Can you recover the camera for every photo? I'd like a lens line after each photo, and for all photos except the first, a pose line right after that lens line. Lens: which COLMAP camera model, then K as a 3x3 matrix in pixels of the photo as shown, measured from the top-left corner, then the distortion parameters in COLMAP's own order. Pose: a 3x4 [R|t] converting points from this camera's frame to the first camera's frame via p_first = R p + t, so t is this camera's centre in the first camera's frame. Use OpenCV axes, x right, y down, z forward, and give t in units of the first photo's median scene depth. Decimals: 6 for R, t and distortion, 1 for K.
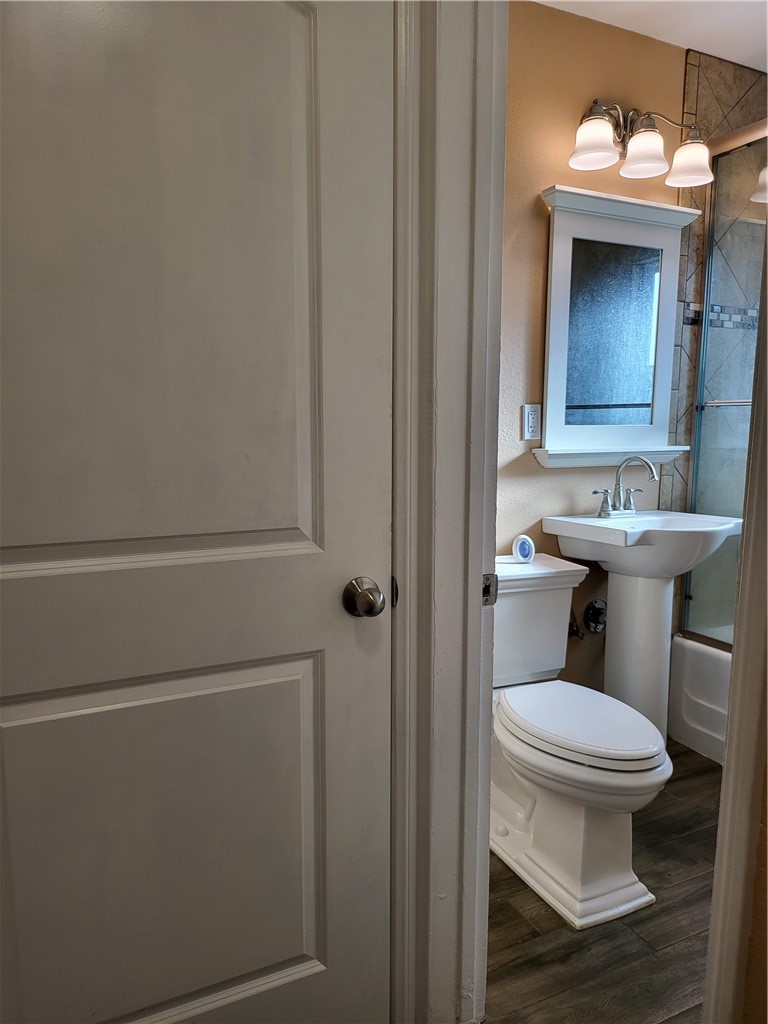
lens RADIAL K [[724.9, 0, 379.9], [0, 724.9, 515.0], [0, 0, 1]] dist [0.056179, -0.055322]
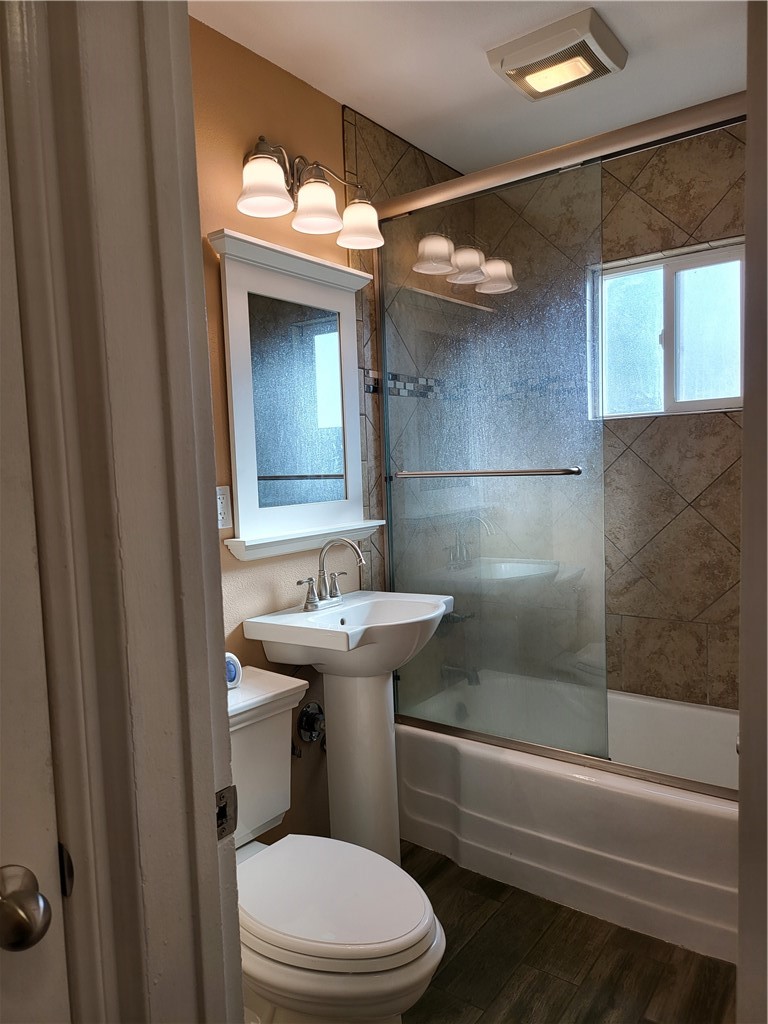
lens RADIAL K [[724.9, 0, 382.0], [0, 724.9, 522.6], [0, 0, 1]] dist [0.056179, -0.055322]
pose [[0.890695, -0.070673, 0.449074, 0.000547], [0.097326, 0.994582, -0.036515, -0.061621], [-0.444061, 0.076231, 0.892748, 0.180991]]
